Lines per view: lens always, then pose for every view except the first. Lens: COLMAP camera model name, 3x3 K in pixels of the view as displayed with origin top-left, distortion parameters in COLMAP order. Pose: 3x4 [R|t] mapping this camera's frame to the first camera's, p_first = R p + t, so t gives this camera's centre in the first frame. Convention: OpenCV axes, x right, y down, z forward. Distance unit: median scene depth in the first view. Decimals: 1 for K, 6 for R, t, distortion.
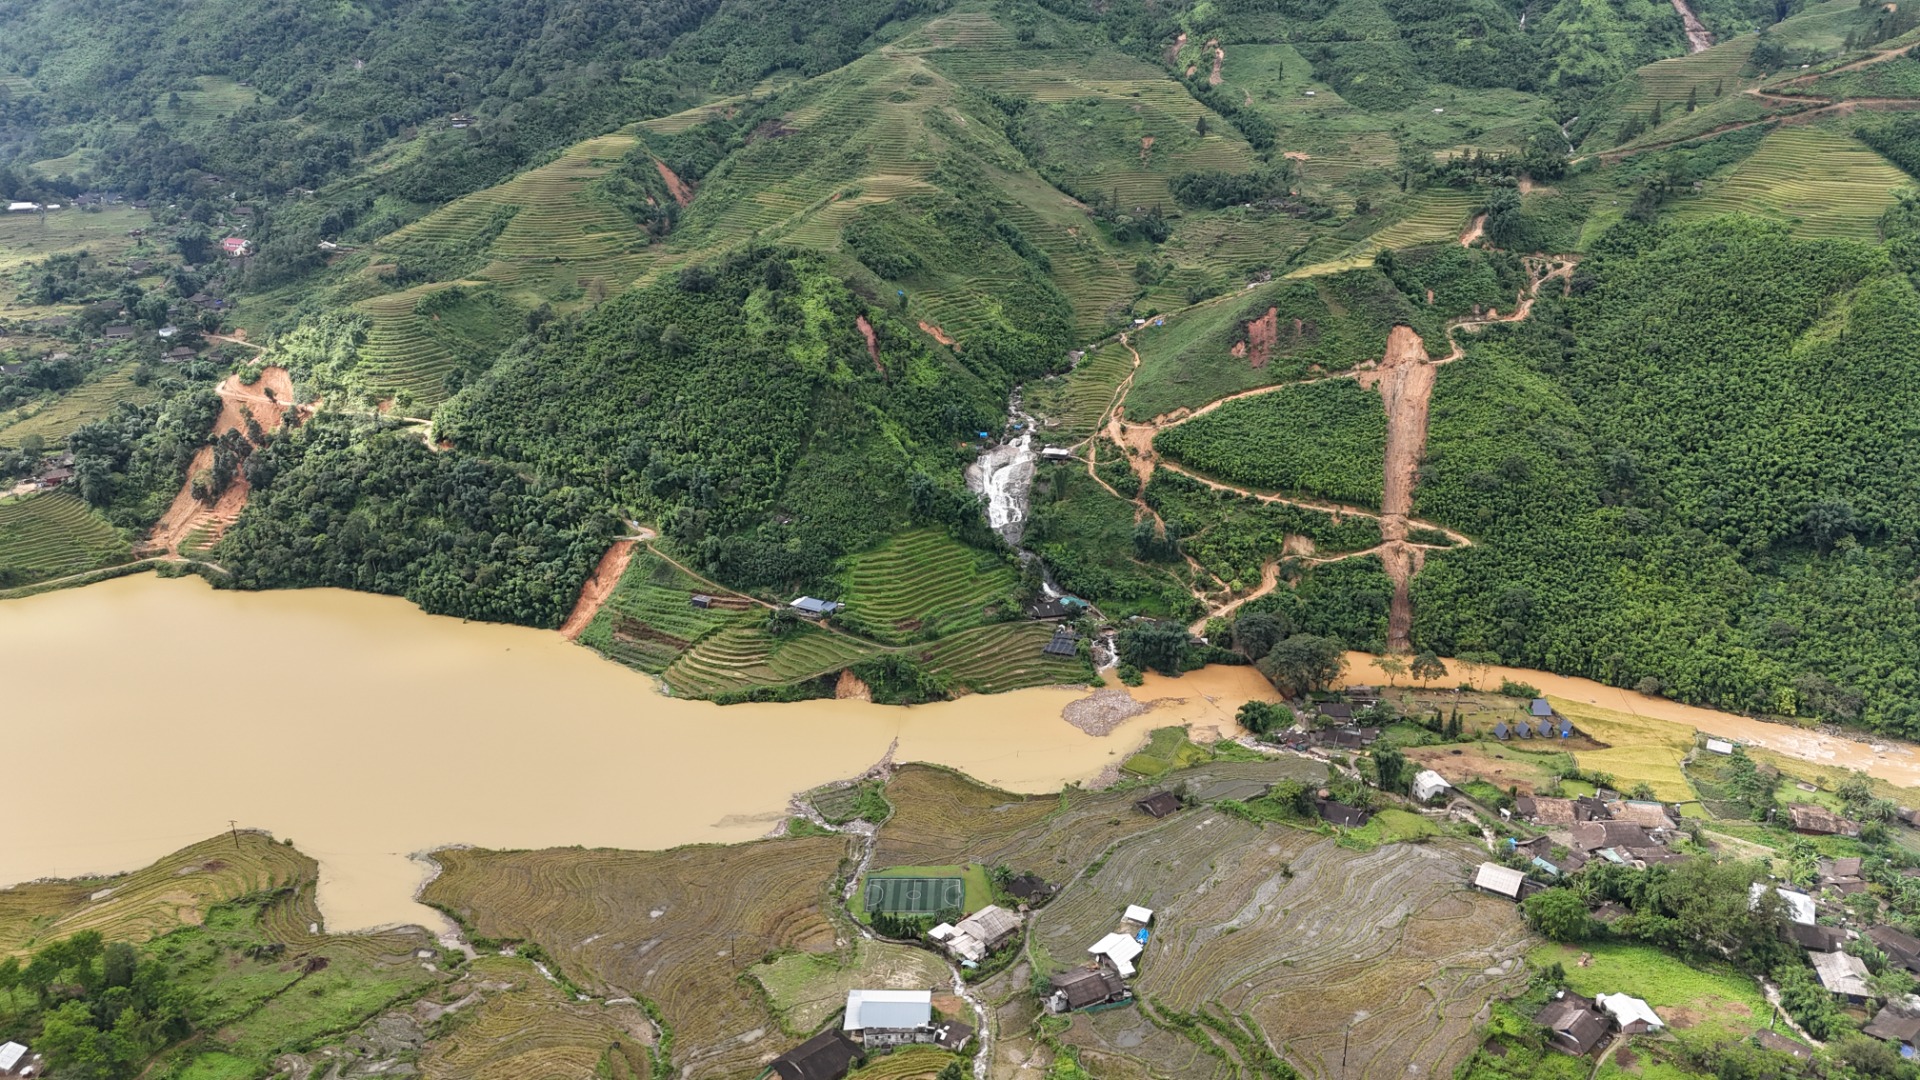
lens RADIAL K [[1398.0, 0, 959.6], [0, 1398.0, 541.1], [0, 0, 1]] dist [0.003959, -0.008795]
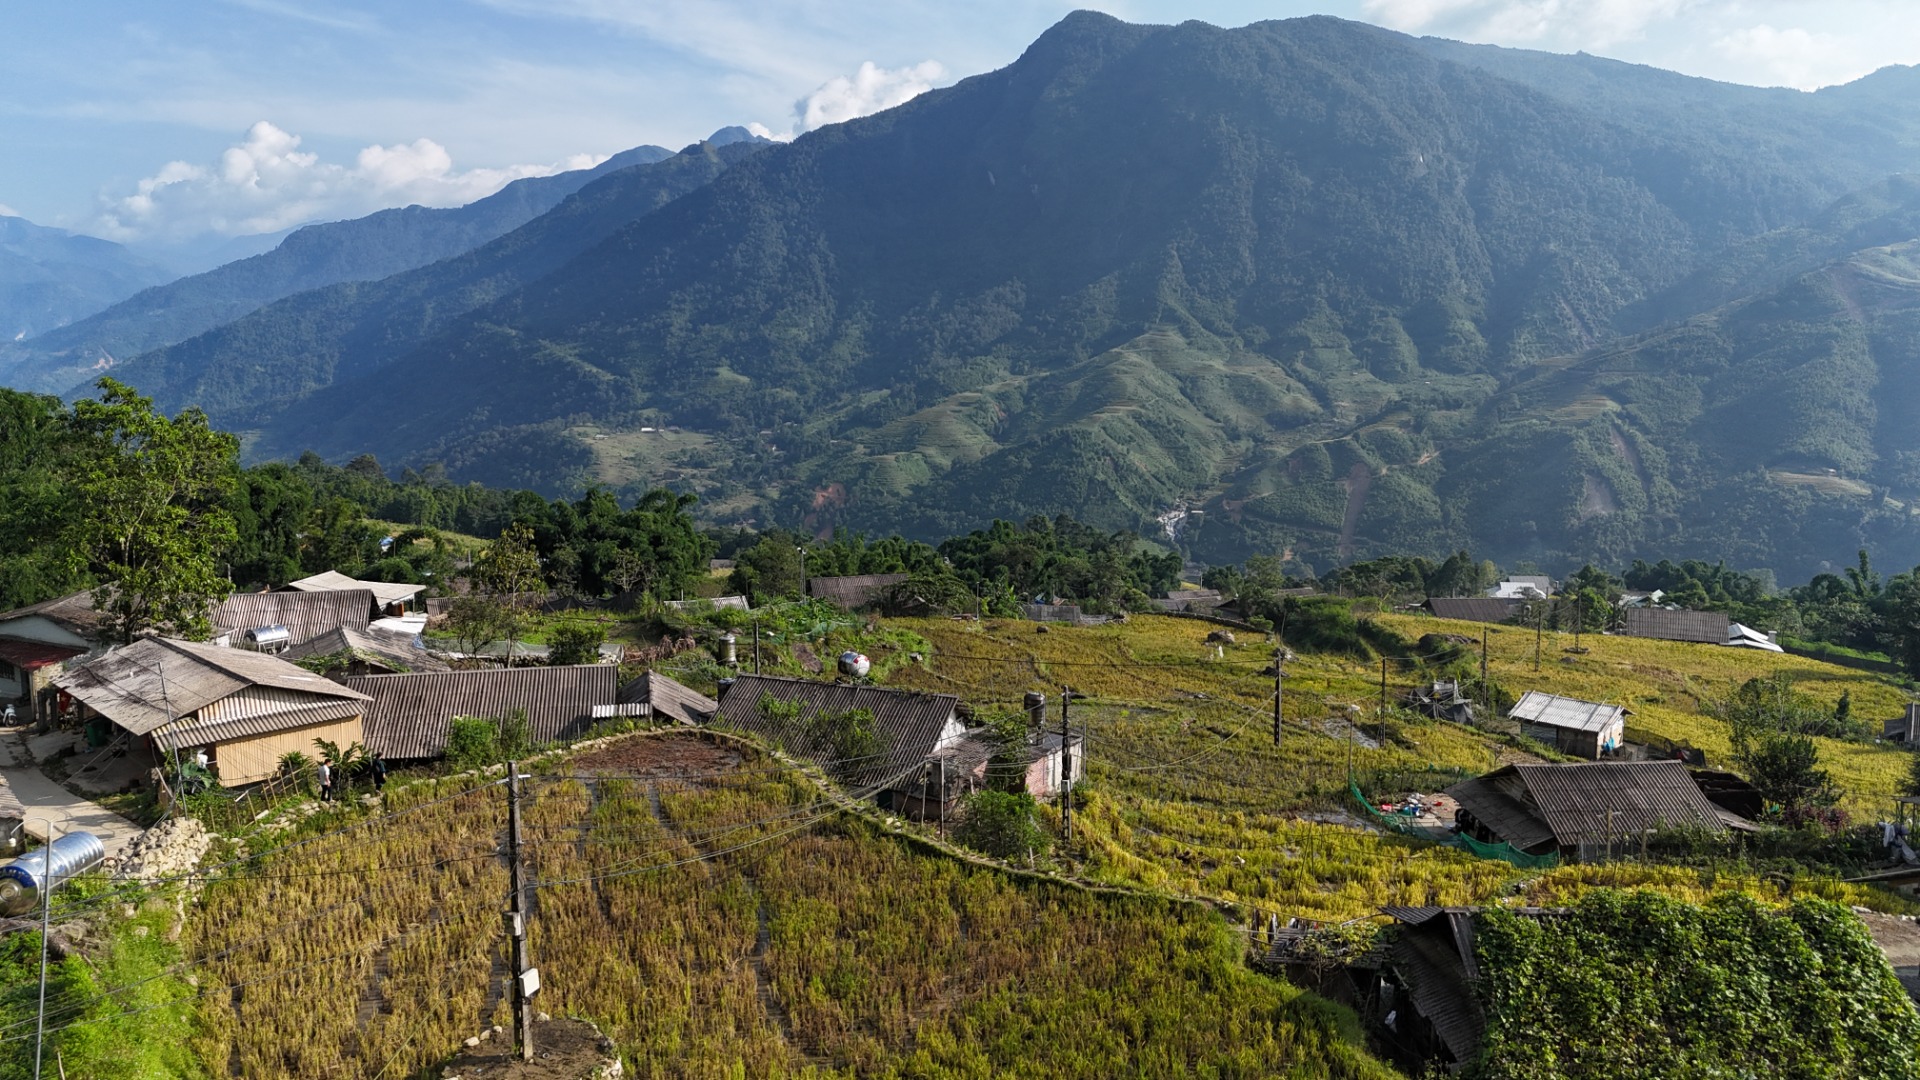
lens RADIAL K [[1398.0, 0, 959.9], [0, 1398.0, 542.1], [0, 0, 1]] dist [0.003959, -0.008795]
pose [[0.990936, 0.017426, -0.133197, -0.006927], [-0.046680, 0.974427, -0.219800, 0.464698], [0.125960, 0.224025, 0.966409, -1.122600]]
